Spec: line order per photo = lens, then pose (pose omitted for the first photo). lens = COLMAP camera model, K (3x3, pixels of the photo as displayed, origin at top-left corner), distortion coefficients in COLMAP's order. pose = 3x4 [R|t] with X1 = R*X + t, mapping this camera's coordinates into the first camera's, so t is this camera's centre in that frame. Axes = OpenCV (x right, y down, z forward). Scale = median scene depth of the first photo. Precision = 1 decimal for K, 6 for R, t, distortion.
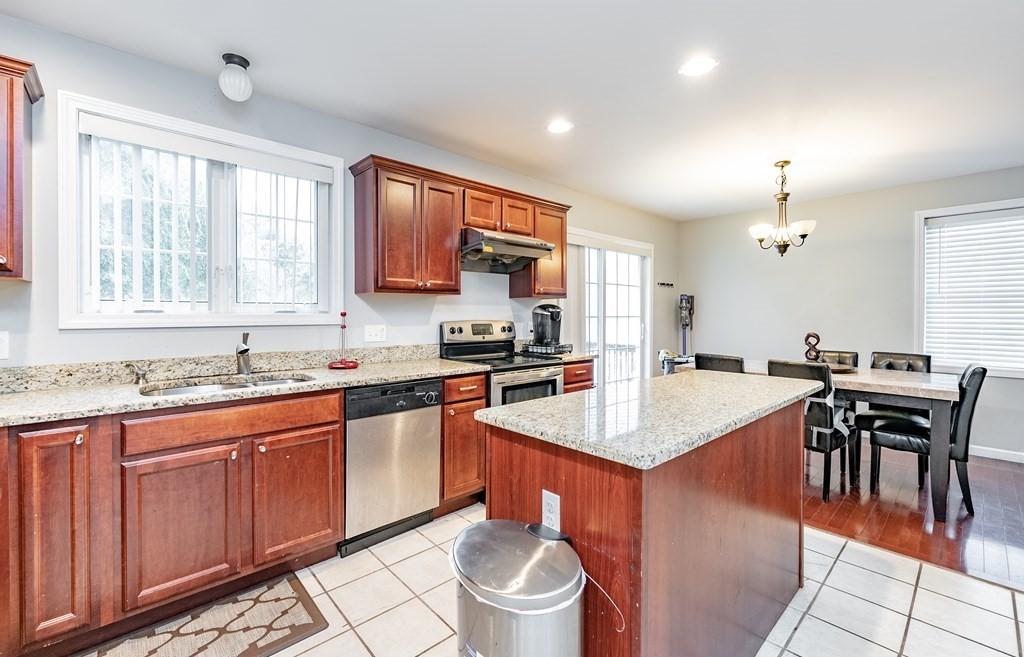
lens RADIAL K [[423.8, 0, 510.6], [0, 423.8, 320.2], [0, 0, 1]] dist [0.002621, 0.000105]
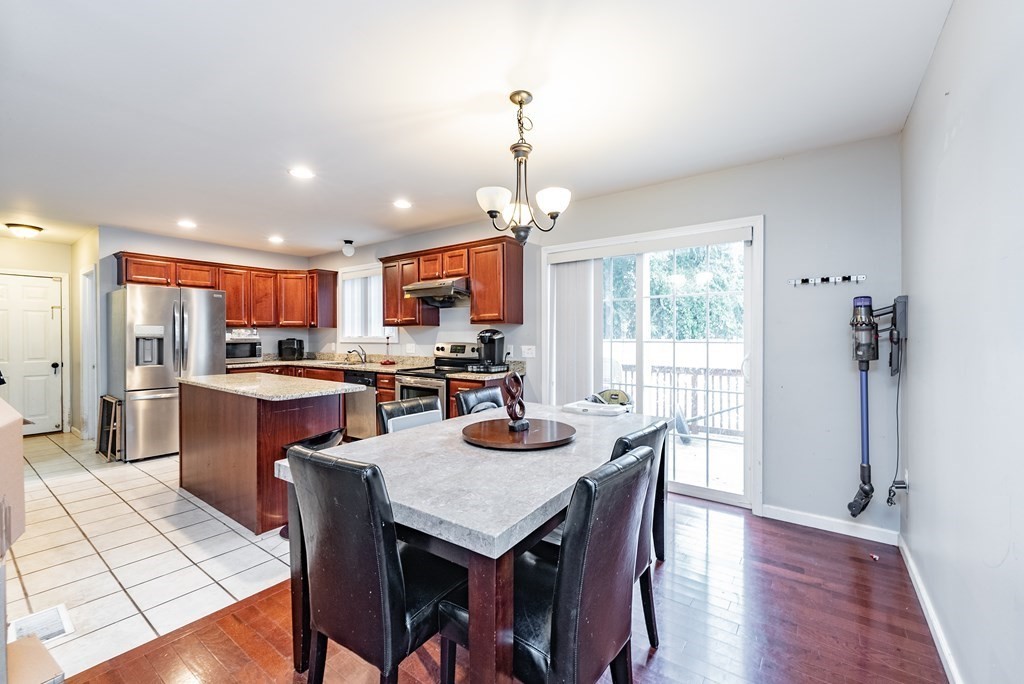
lens RADIAL K [[417.5, 0, 511.4], [0, 417.5, 338.3], [0, 0, 1]] dist [0.000763, -0.001591]
pose [[0.197960, 0.006343, -0.980190, 1.339665], [-0.011539, 0.999925, 0.004140, -0.021830], [0.980142, 0.010491, 0.198018, 0.943302]]
